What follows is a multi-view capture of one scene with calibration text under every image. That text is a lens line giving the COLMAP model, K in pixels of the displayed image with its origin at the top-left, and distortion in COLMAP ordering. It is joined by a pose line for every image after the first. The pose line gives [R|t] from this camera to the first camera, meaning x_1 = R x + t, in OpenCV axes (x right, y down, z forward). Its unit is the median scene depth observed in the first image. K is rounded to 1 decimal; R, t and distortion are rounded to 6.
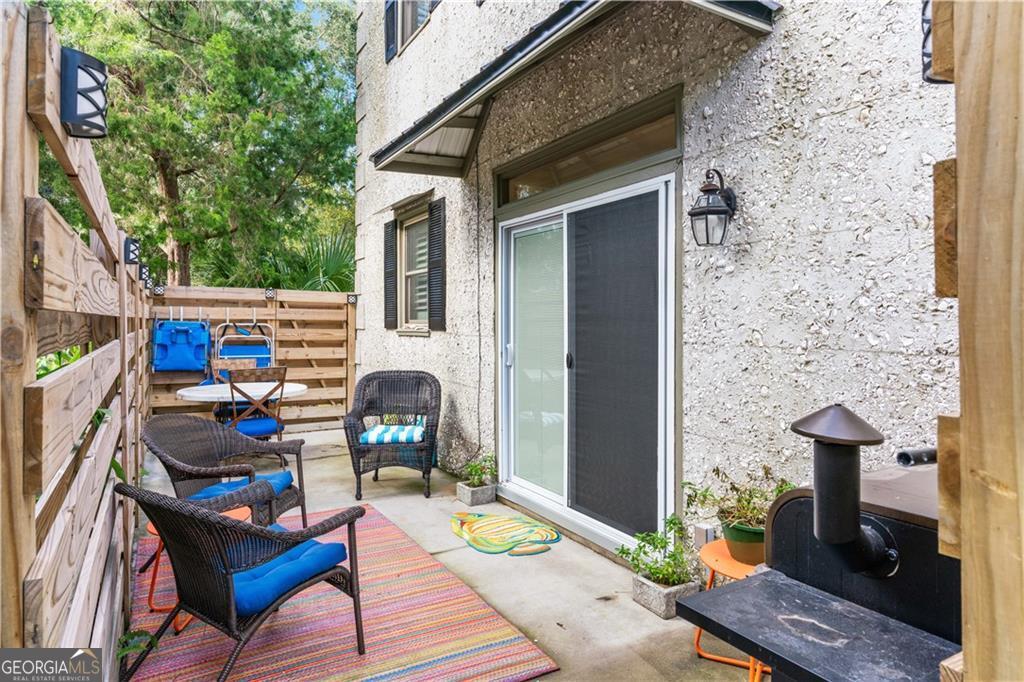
lens RADIAL K [[614.4, 0, 511.6], [0, 614.4, 337.3], [0, 0, 1]] dist [0.001409, 0.000116]
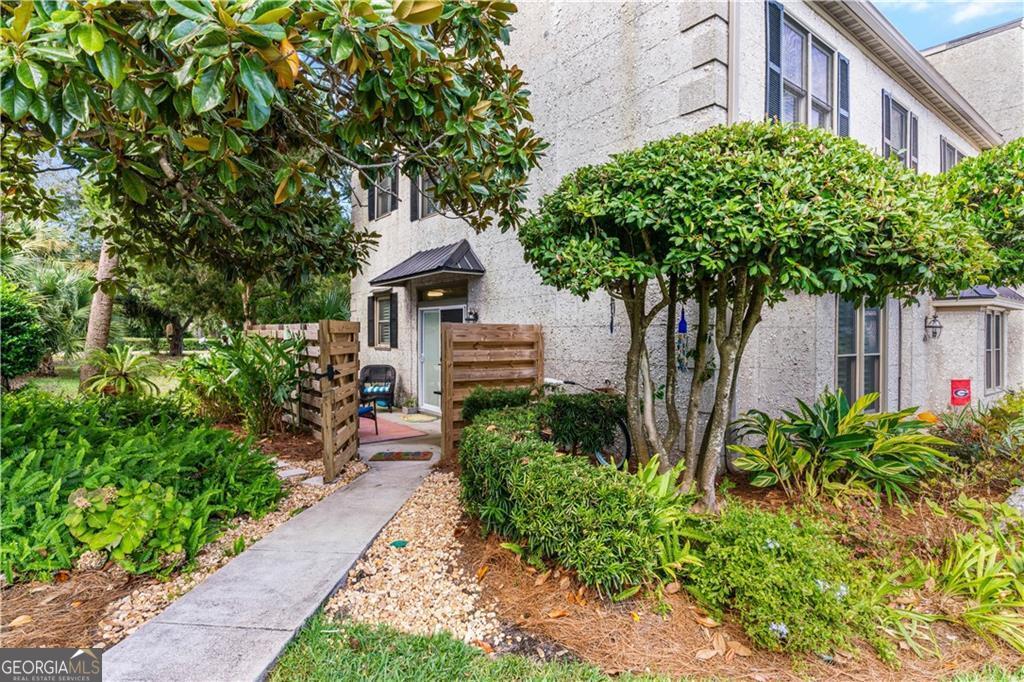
lens RADIAL K [[530.6, 0, 511.9], [0, 530.6, 341.8], [0, 0, 1]] dist [-0.001784, -0.000034]
pose [[0.993546, -0.001272, 0.113427, 0.106015], [0.001573, 0.999995, -0.002561, -0.030529], [-0.113423, 0.002723, 0.993543, -1.165583]]
